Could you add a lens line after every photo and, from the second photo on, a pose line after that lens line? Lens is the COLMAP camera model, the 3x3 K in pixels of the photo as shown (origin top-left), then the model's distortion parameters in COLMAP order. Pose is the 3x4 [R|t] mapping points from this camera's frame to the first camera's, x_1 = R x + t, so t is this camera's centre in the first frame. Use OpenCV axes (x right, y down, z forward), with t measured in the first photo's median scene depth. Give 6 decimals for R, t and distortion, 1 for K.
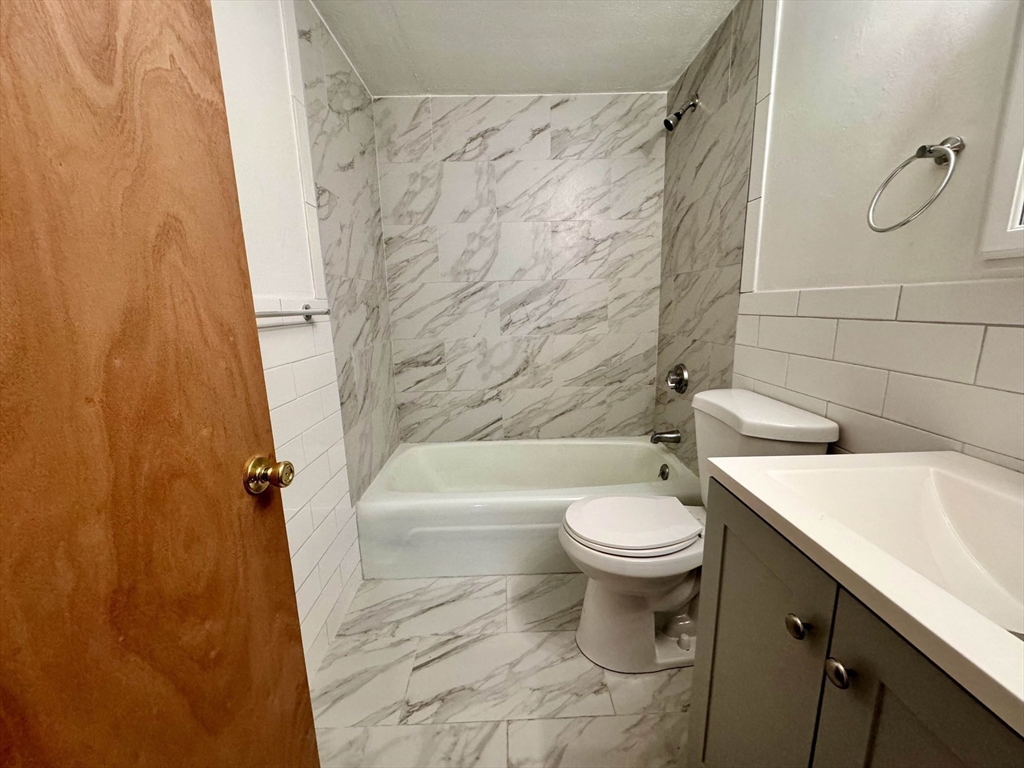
lens RADIAL K [[407.5, 0, 510.8], [0, 407.5, 384.9], [0, 0, 1]] dist [-0.001210, 0.000619]
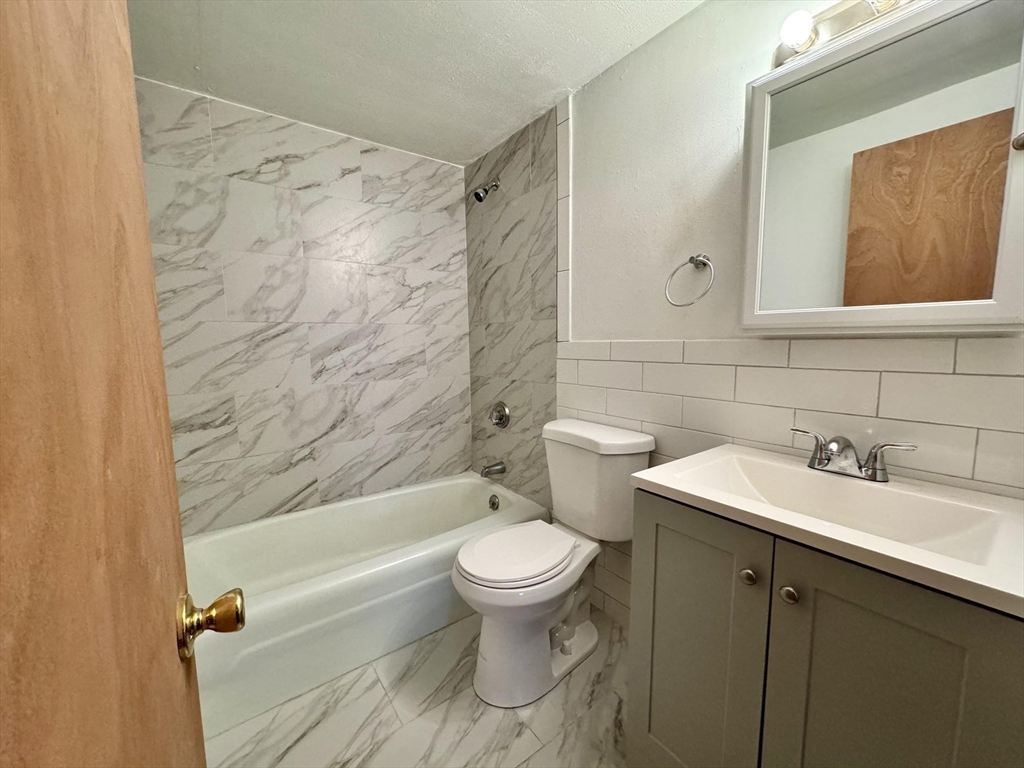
lens RADIAL K [[407.5, 0, 510.9], [0, 407.5, 385.8], [0, 0, 1]] dist [-0.001210, 0.000619]
pose [[0.814809, -0.049302, 0.577630, -0.203220], [0.105971, 0.992256, -0.064792, -0.019242], [-0.569962, 0.114005, 0.813724, 0.059991]]
